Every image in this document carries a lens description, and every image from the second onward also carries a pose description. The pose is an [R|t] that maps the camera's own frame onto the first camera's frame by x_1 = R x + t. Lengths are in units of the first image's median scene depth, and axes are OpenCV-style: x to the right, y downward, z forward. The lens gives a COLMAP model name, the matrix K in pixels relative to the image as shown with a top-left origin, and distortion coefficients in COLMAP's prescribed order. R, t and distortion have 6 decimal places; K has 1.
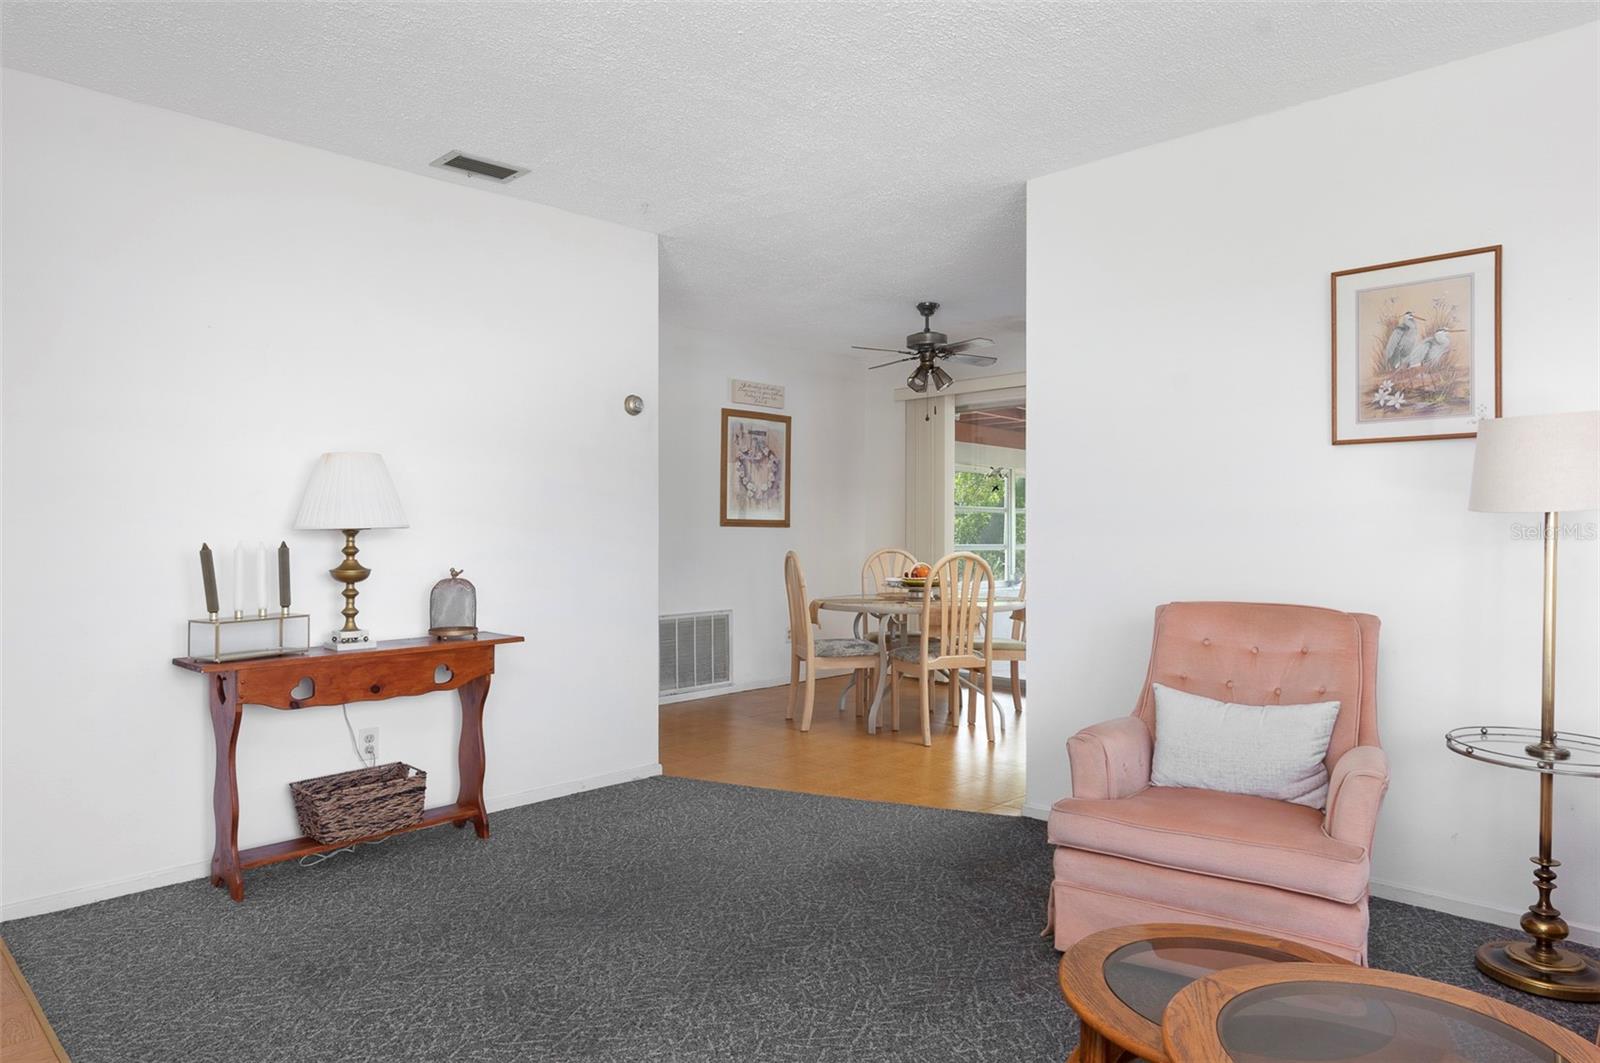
lens RADIAL K [[952.5, 0, 789.5], [0, 952.5, 542.2], [0, 0, 1]] dist [0.008881, -0.002903]
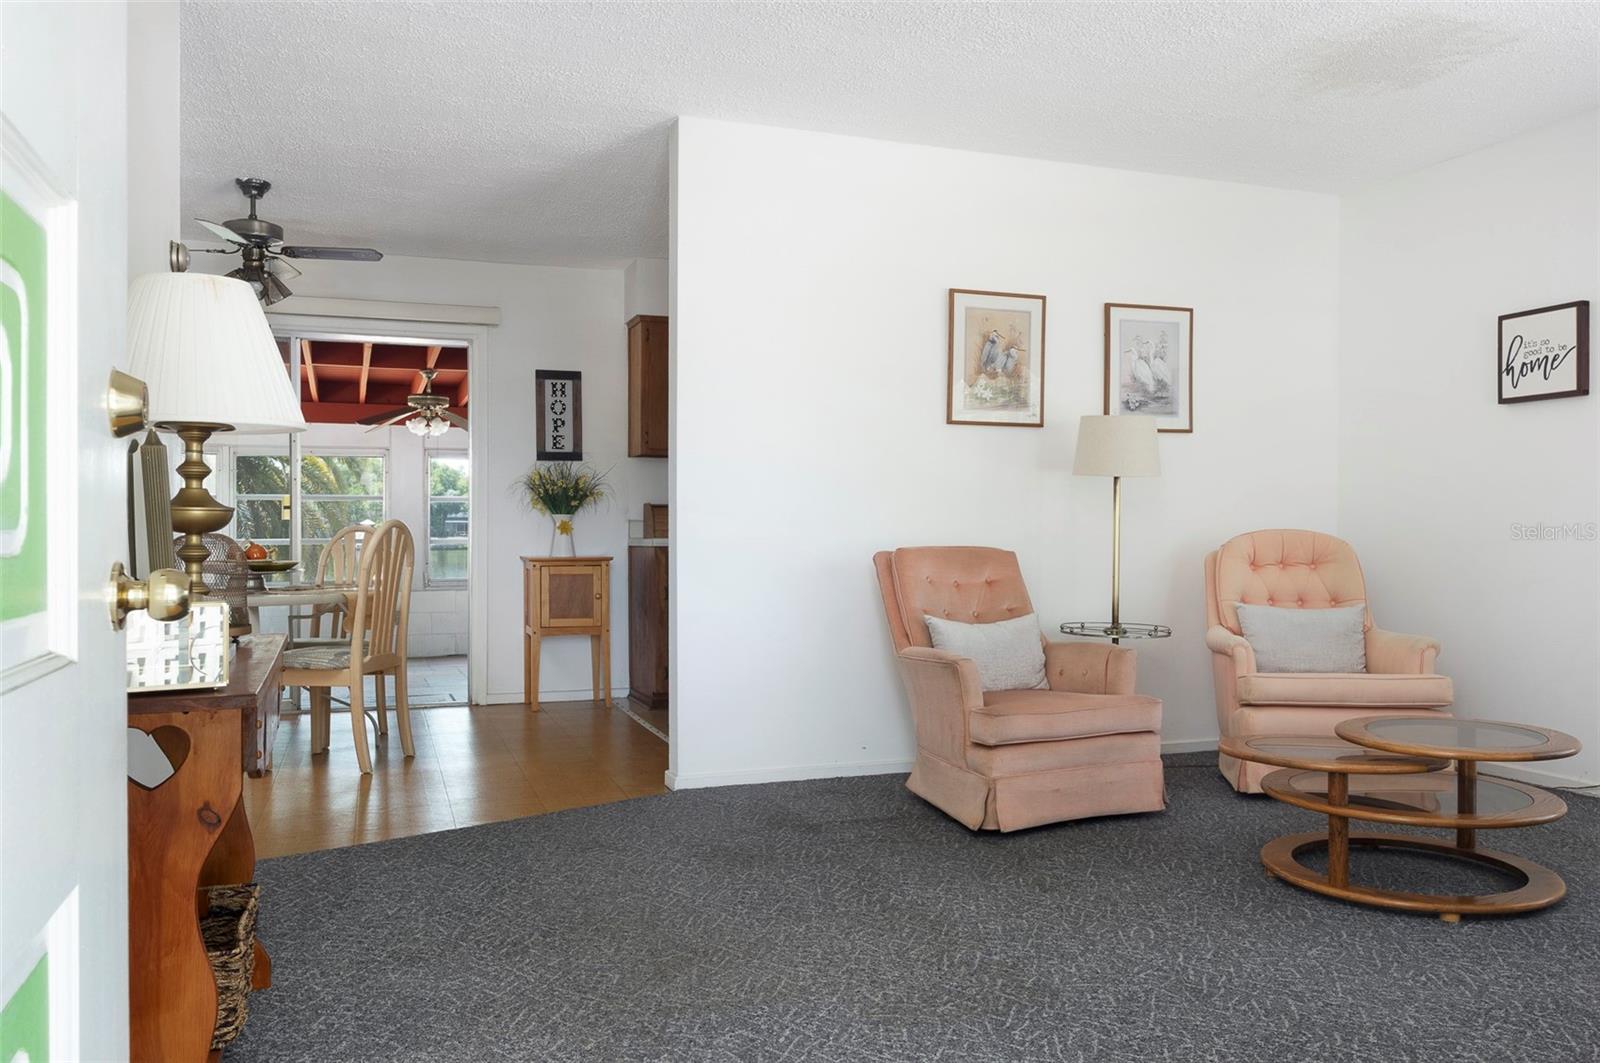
lens RADIAL K [[1221.0, 0, 735.6], [0, 1221.0, 554.0], [0, 0, 1]] dist [-0.039660, 0.014405]
pose [[0.464012, -0.011206, 0.885758, -0.502625], [0.007189, 0.999935, 0.008884, 0.028004], [-0.885799, 0.002245, 0.464063, 0.248301]]
